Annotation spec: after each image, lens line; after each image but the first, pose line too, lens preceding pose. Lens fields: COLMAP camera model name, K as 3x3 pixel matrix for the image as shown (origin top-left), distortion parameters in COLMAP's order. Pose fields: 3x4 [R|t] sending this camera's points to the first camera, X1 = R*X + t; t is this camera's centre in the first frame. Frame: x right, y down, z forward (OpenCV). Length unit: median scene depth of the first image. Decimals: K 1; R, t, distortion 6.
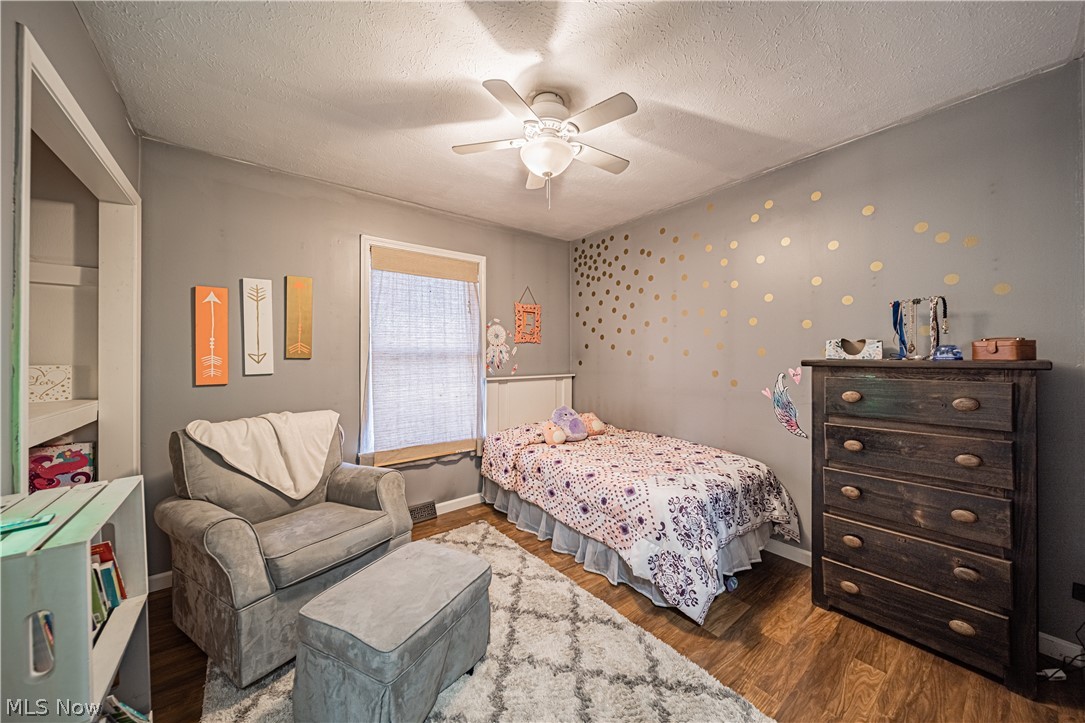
lens RADIAL K [[377.3, 0, 545.2], [0, 377.3, 356.4], [0, 0, 1]] dist [0.000423, 0.000027]
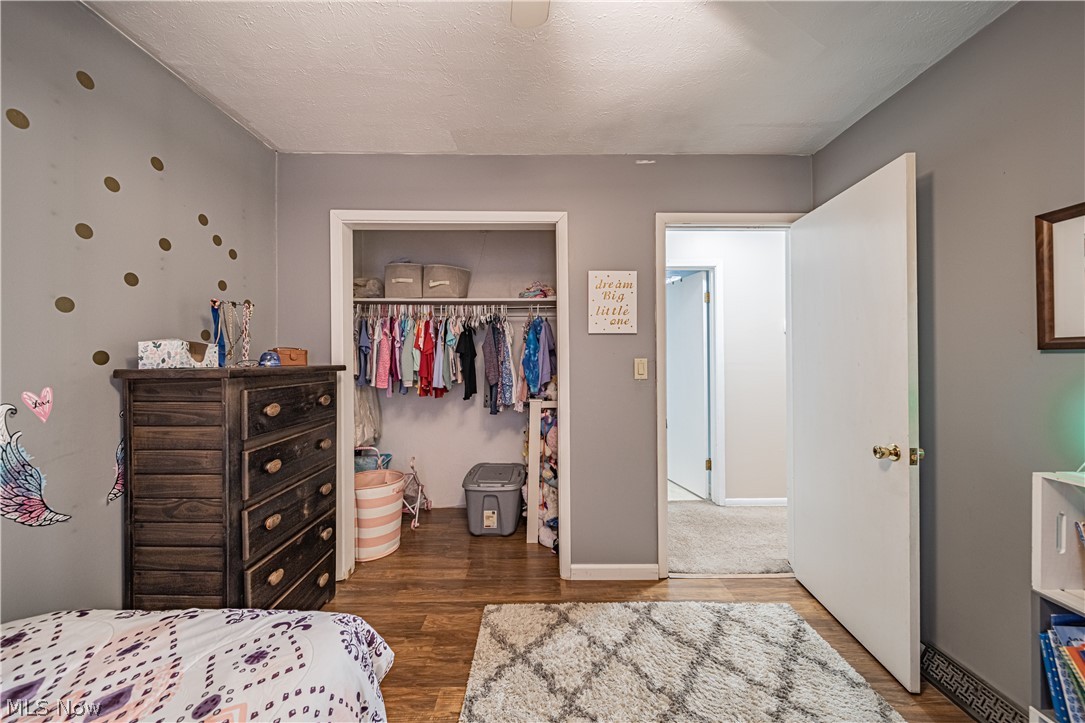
lens RADIAL K [[377.3, 0, 542.2], [0, 377.3, 357.6], [0, 0, 1]] dist [0.000423, 0.000027]
pose [[-0.785697, 0.004162, 0.618597, -0.186366], [0.007267, 0.999970, 0.002503, -0.009617], [-0.618569, 0.006462, -0.785704, 1.155492]]
